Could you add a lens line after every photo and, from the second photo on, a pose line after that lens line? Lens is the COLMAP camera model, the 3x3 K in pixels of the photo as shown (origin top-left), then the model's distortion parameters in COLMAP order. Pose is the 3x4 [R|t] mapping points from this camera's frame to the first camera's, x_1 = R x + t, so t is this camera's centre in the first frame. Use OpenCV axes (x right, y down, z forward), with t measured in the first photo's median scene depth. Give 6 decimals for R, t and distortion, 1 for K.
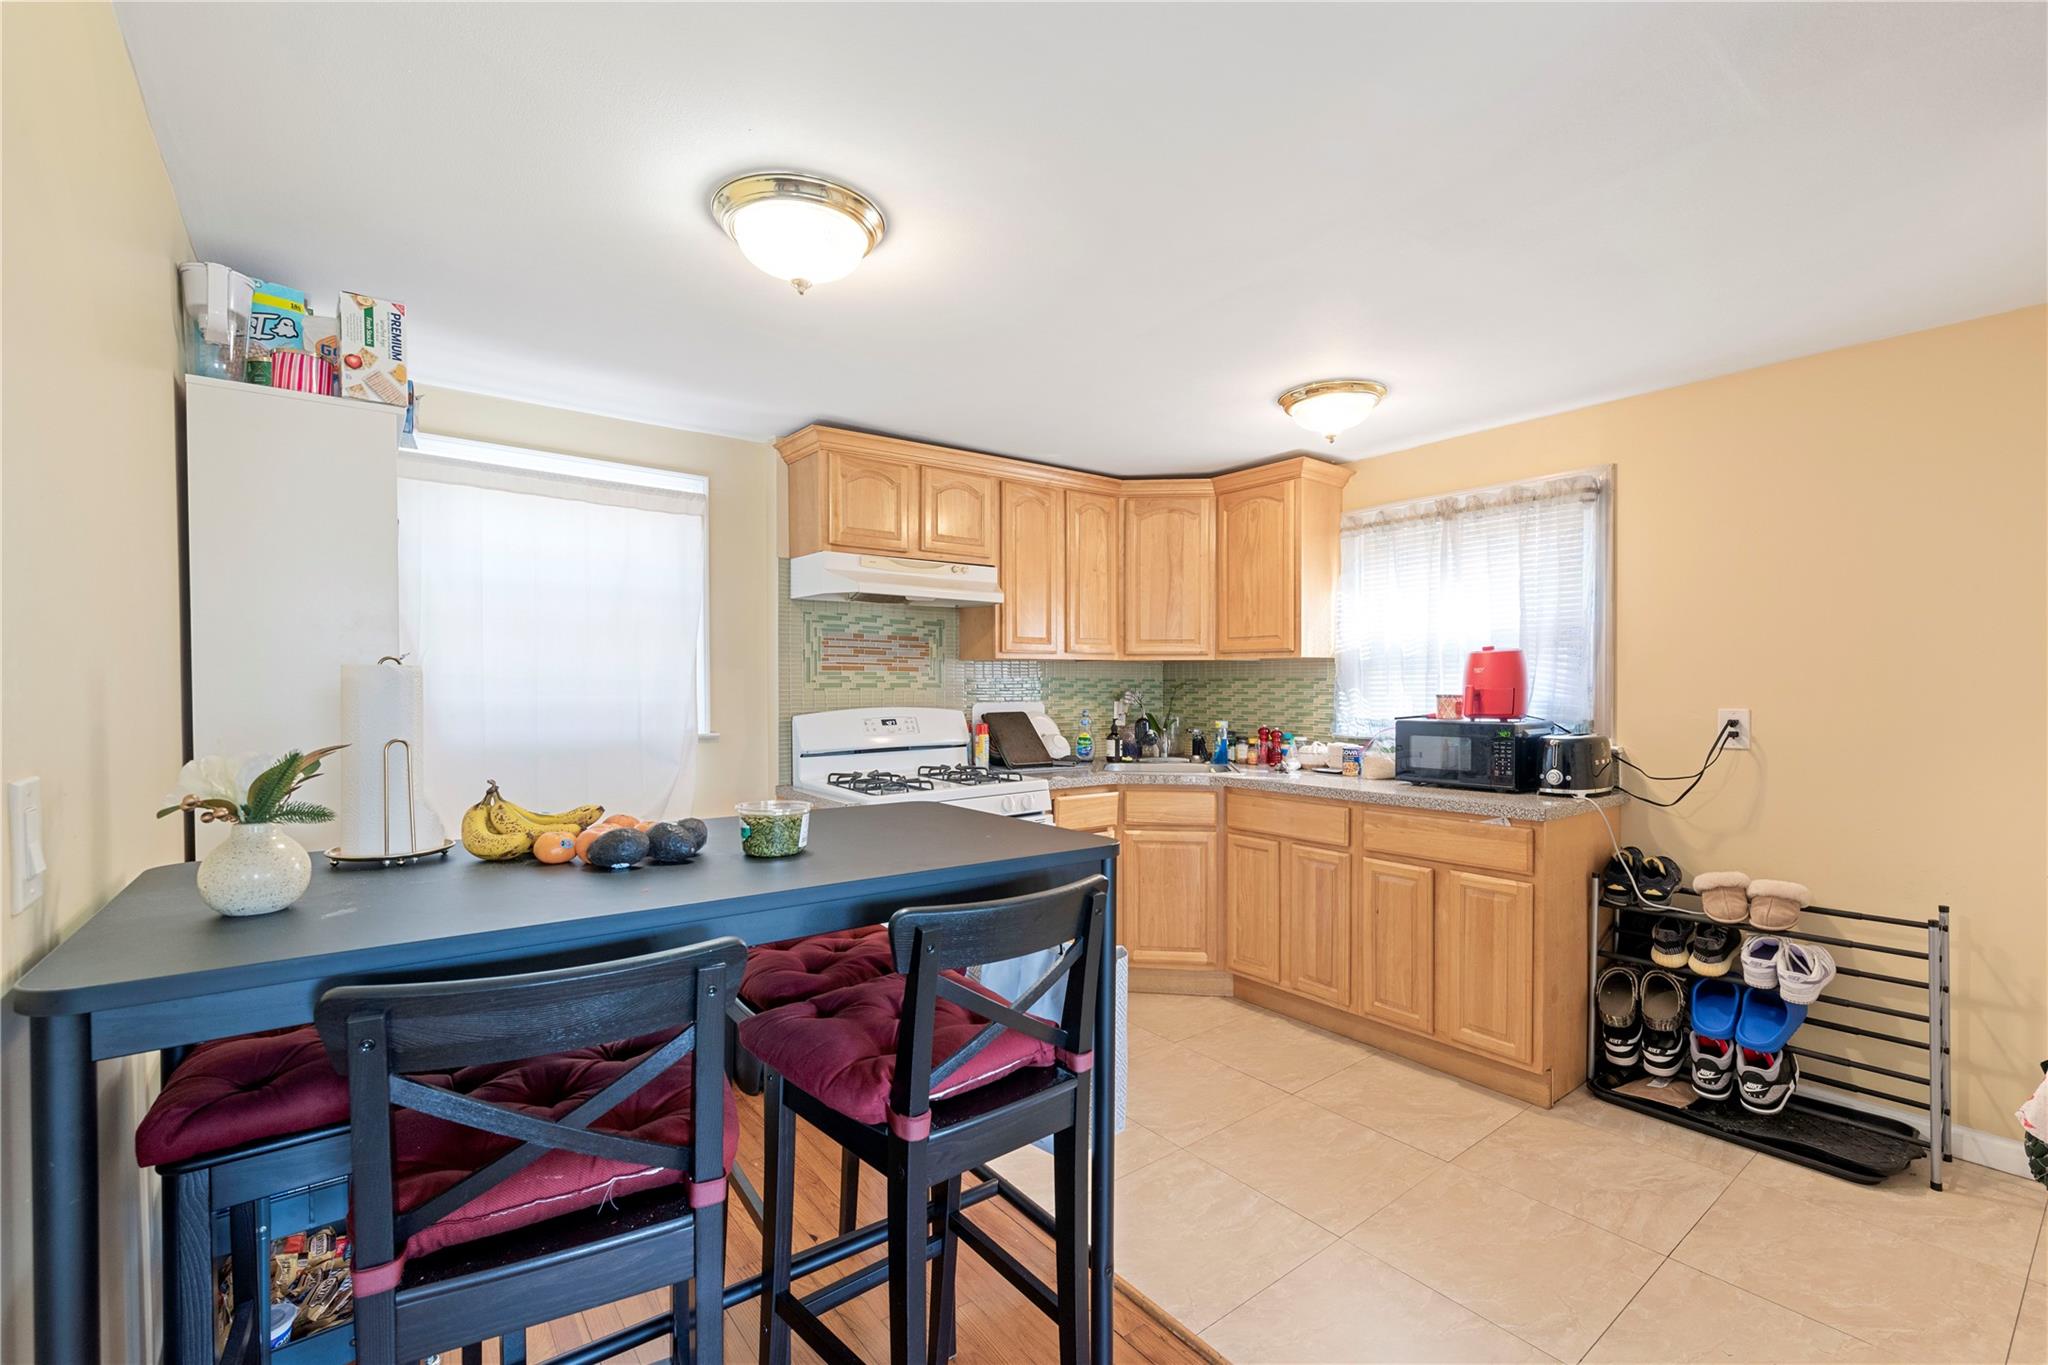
lens RADIAL K [[880.4, 0, 1040.0], [0, 880.4, 695.7], [0, 0, 1]] dist [0.001350, -0.000093]
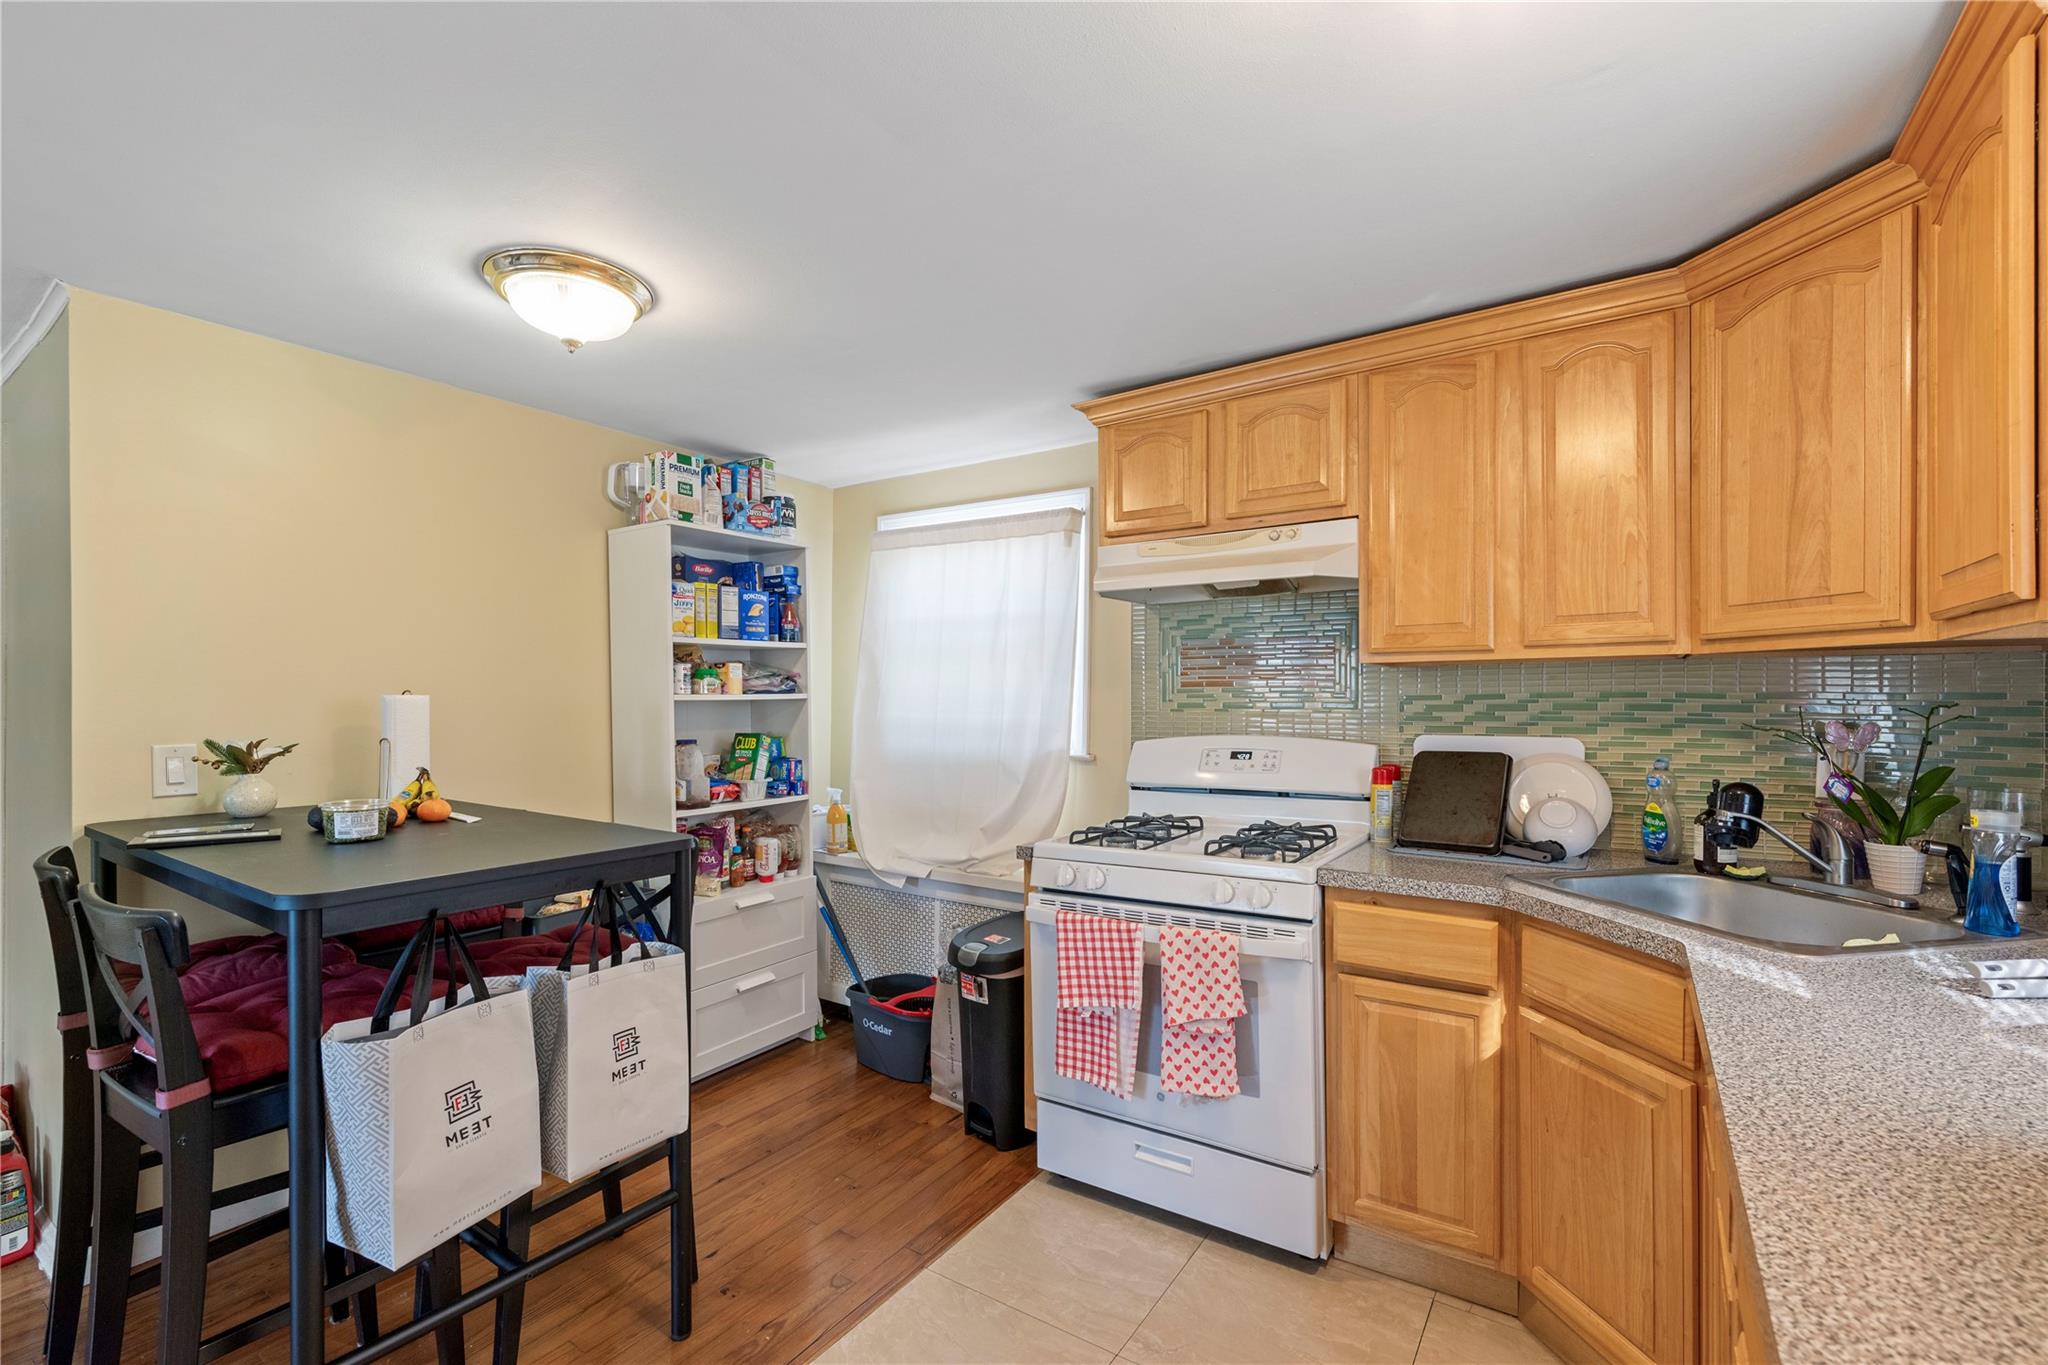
lens RADIAL K [[880.4, 0, 1040.0], [0, 880.4, 695.7], [0, 0, 1]] dist [0.001350, -0.000093]
pose [[0.323411, -0.007485, -0.946229, 0.479311], [-0.012719, 0.999844, -0.012256, -0.008982], [0.946173, 0.015999, 0.323265, 0.600635]]
